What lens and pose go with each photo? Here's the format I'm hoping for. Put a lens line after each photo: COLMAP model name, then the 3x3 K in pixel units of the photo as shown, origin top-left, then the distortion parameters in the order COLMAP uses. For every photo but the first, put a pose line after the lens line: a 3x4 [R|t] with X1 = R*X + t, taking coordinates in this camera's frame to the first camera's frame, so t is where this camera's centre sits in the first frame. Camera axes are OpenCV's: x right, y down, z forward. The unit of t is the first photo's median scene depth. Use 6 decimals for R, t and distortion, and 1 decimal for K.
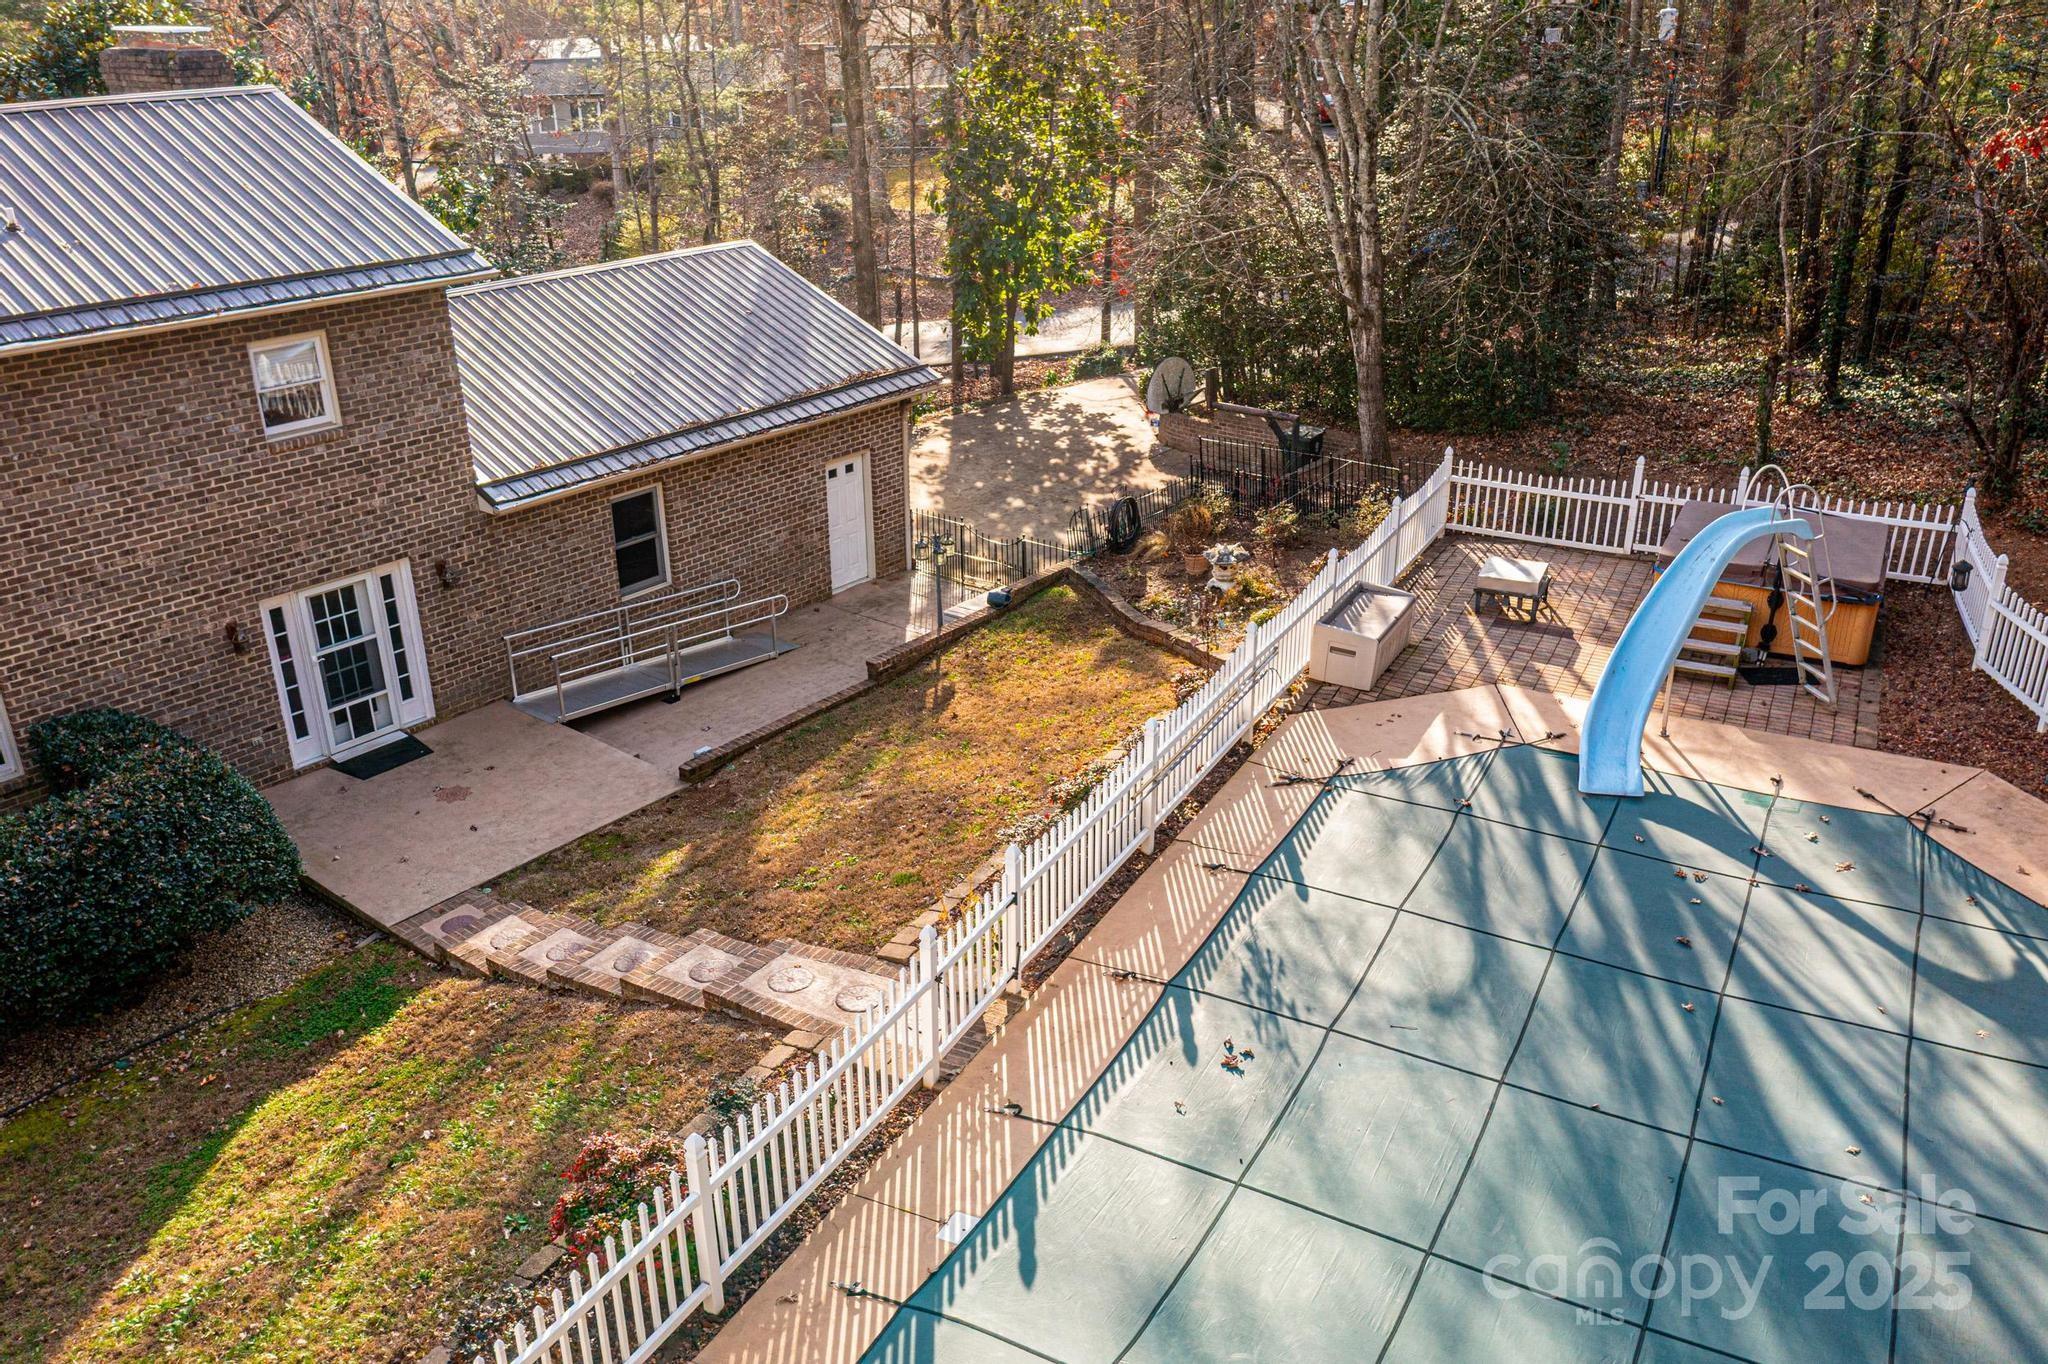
lens RADIAL K [[1616.1, 0, 1005.0], [0, 1616.1, 695.3], [0, 0, 1]] dist [-0.009301, 0.041662]
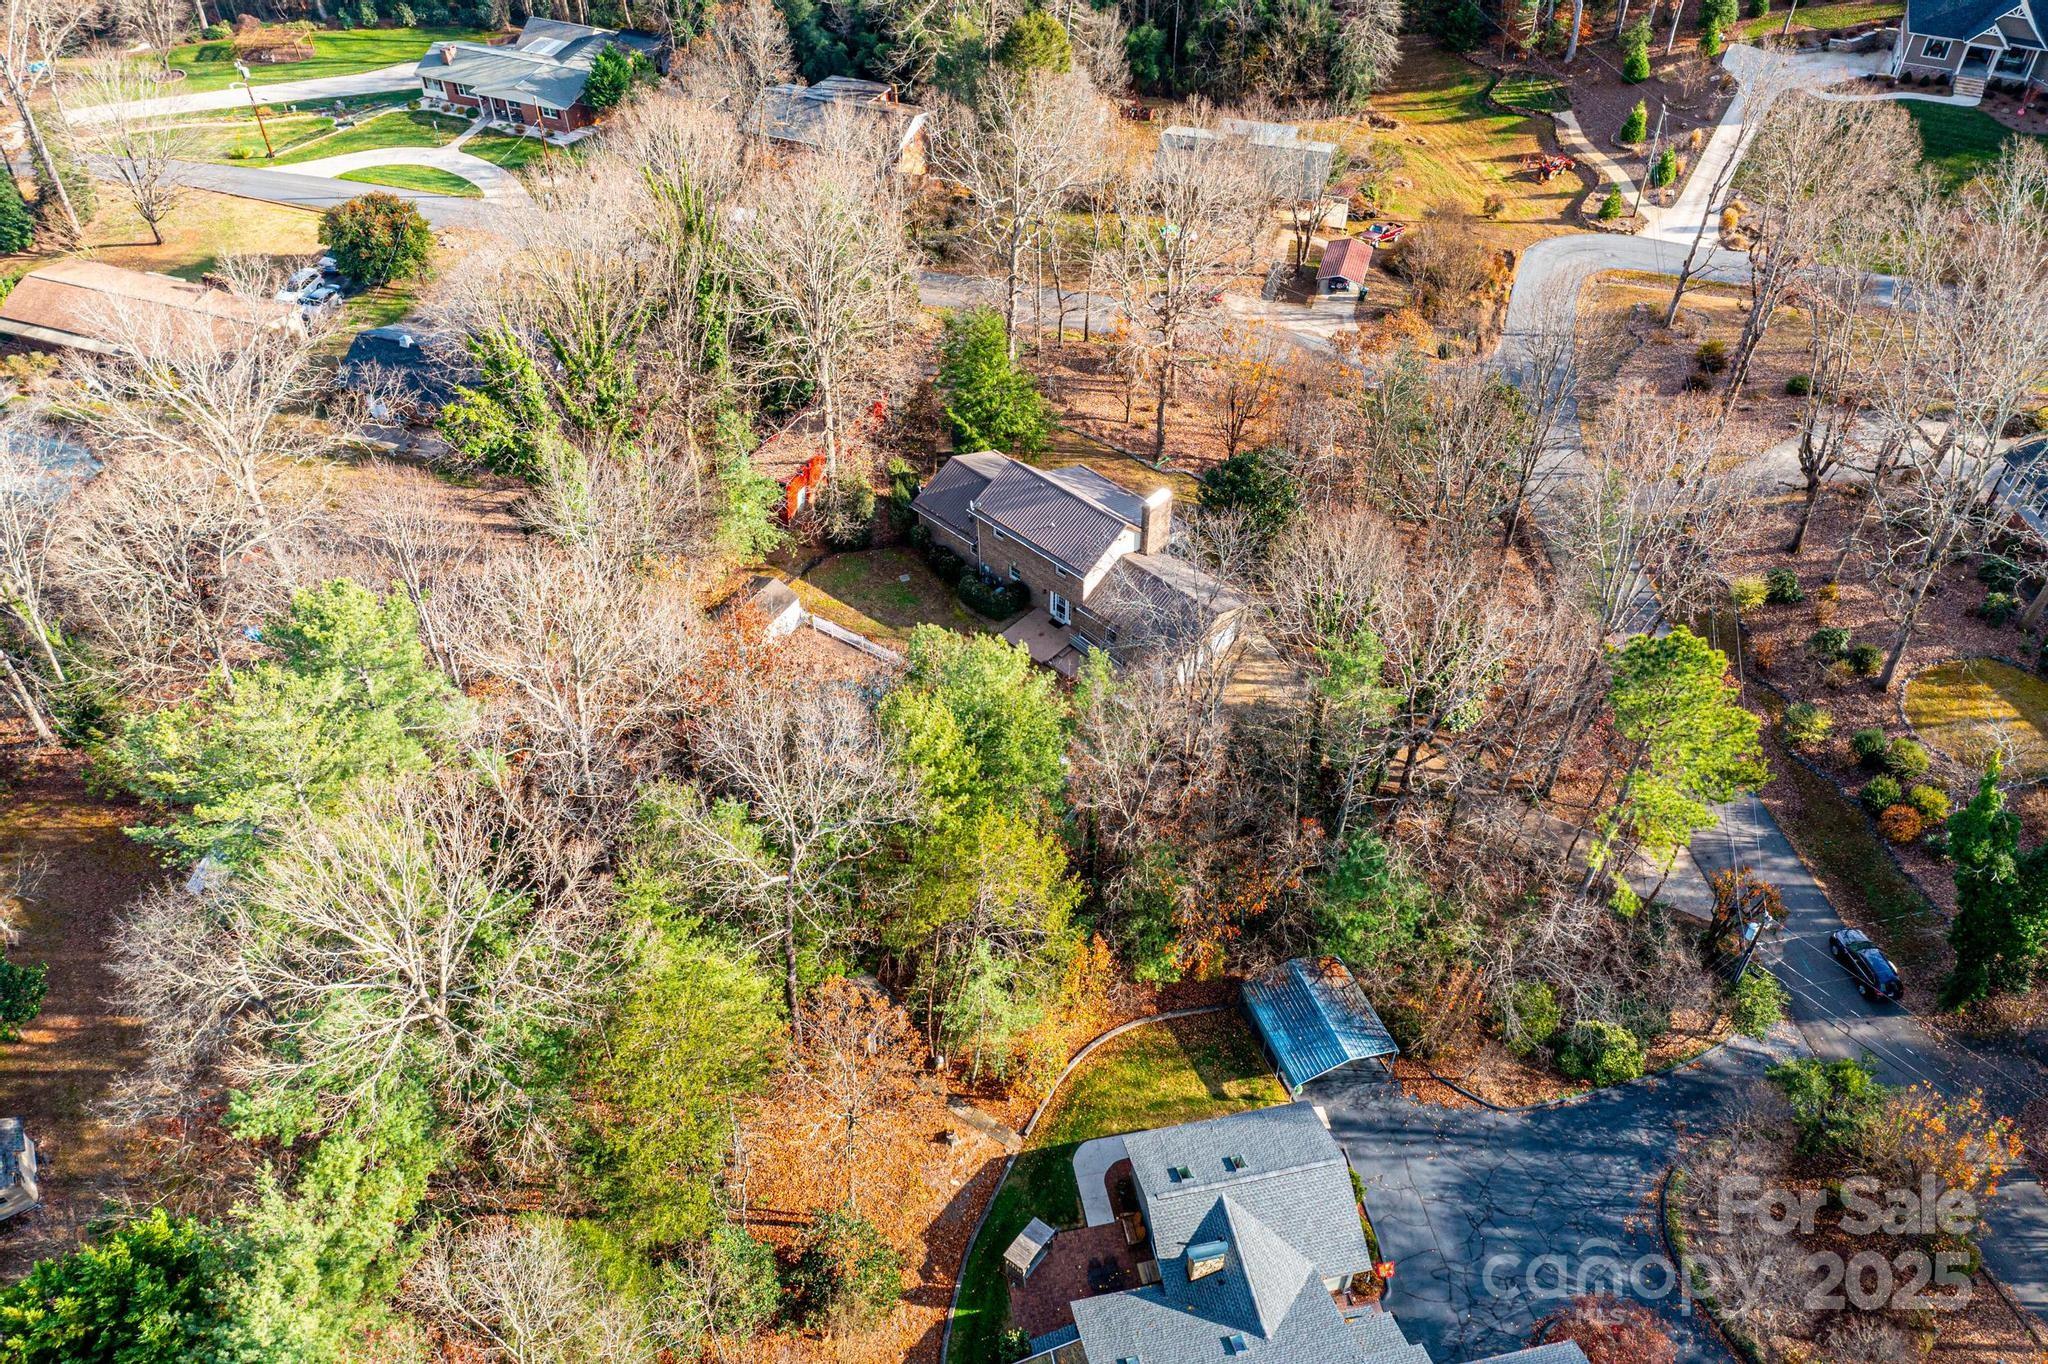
lens RADIAL K [[1593.7, 0, 1022.1], [0, 1593.7, 672.6], [0, 0, 1]] dist [0.007124, 0.012146]
pose [[-0.058606, 0.731514, -0.679303, 3.826480], [-0.412798, 0.601812, 0.683681, -3.925972], [0.908935, 0.320483, 0.266698, -0.557225]]
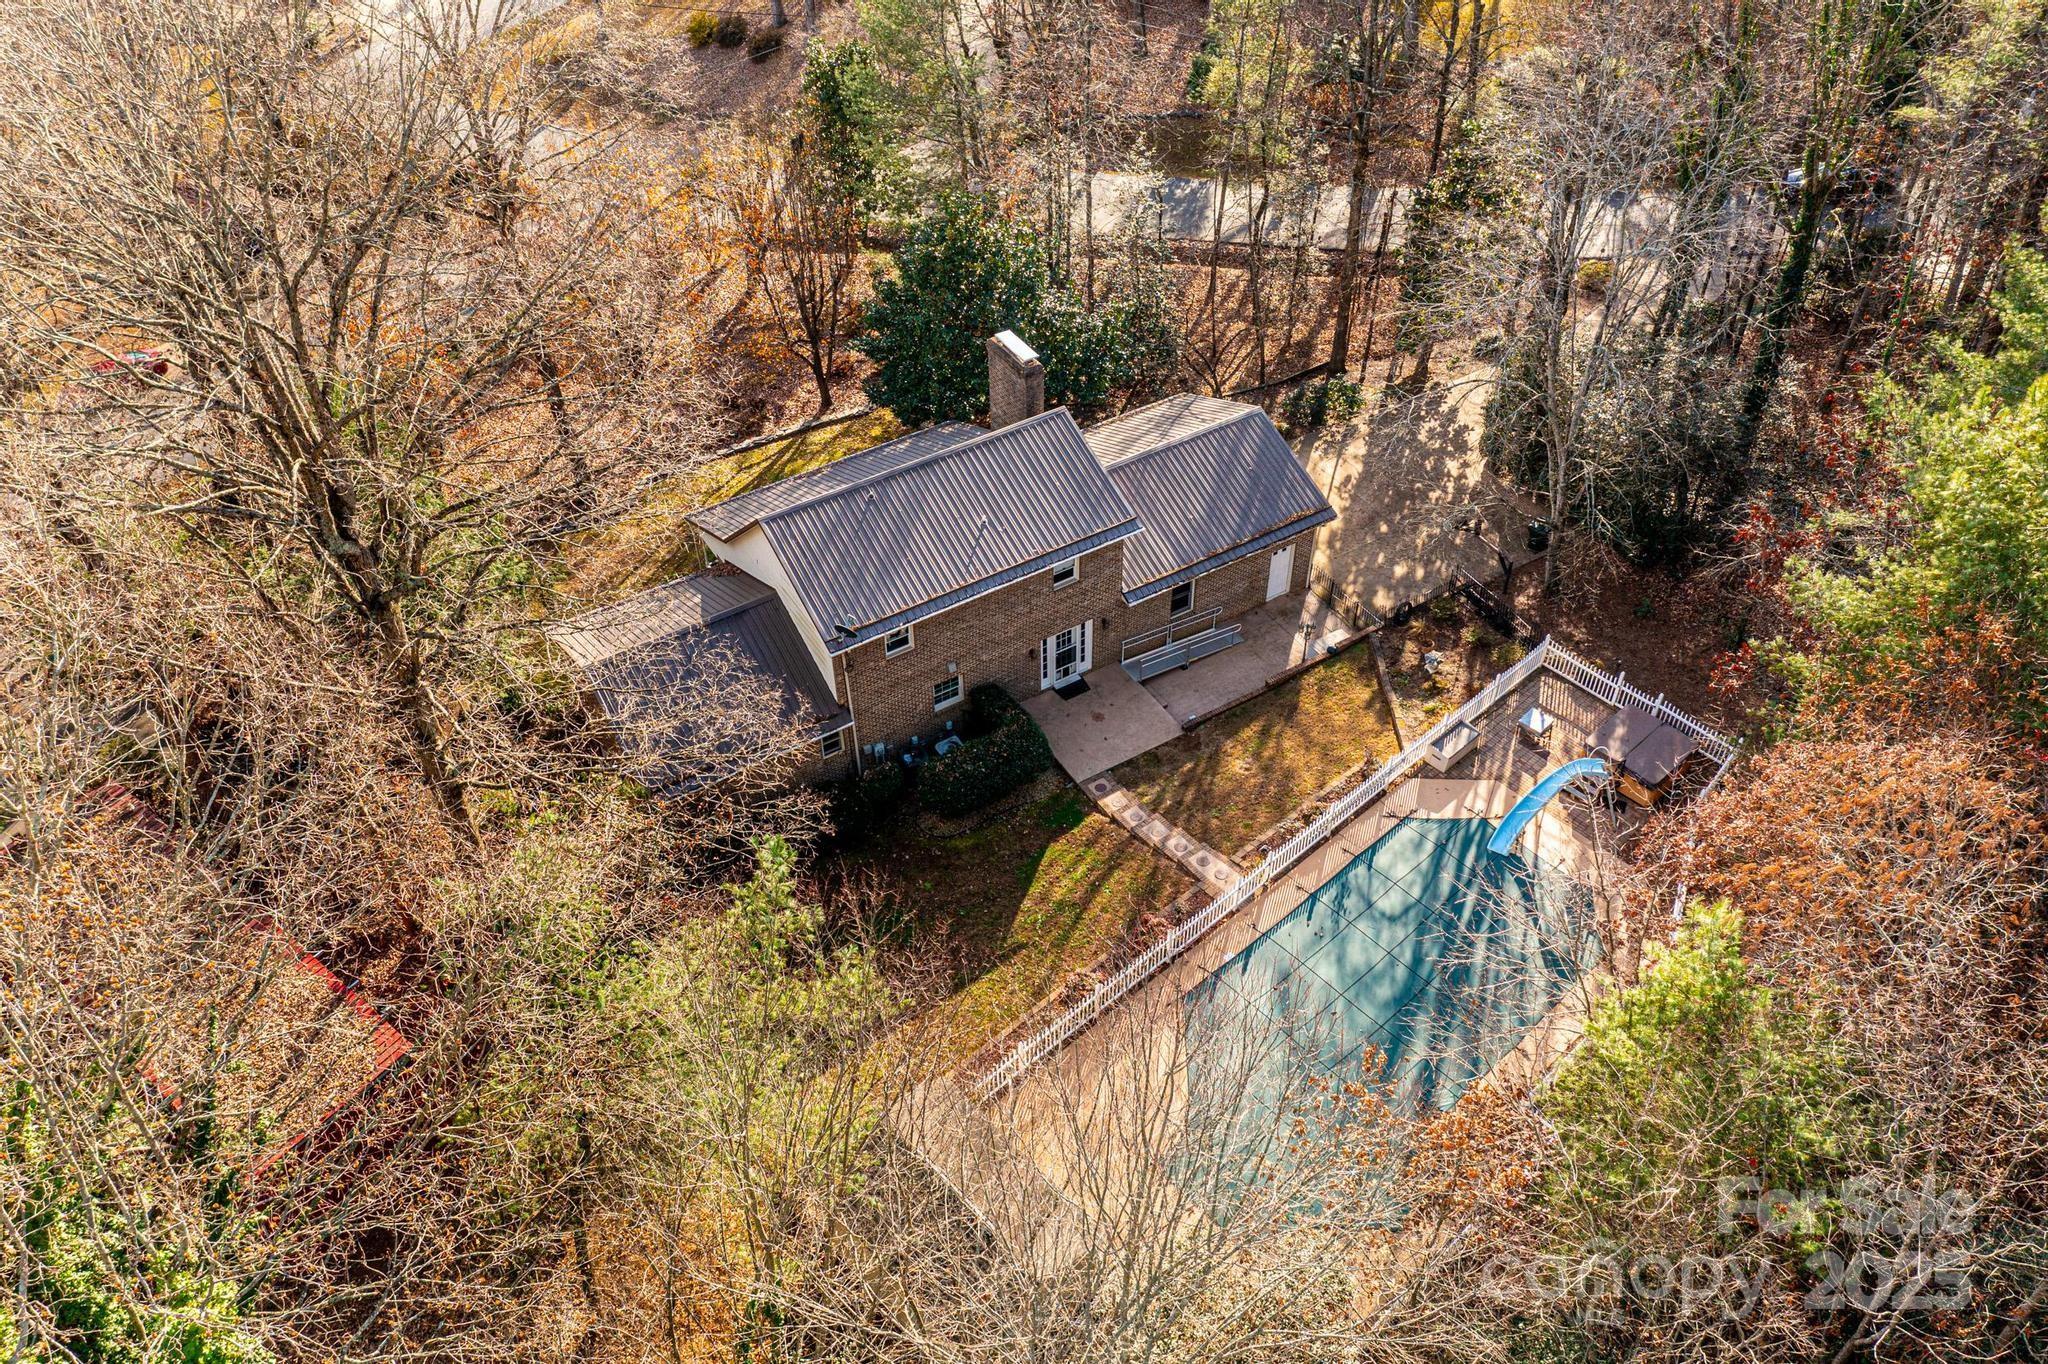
lens RADIAL K [[1613.3, 0, 1029.6], [0, 1613.3, 690.3], [0, 0, 1]] dist [0.007230, 0.002937]
pose [[0.947415, 0.223524, -0.229003, 0.159658], [-0.131443, 0.924280, 0.358371, -0.976900], [0.291768, -0.309425, 0.905057, -1.517432]]
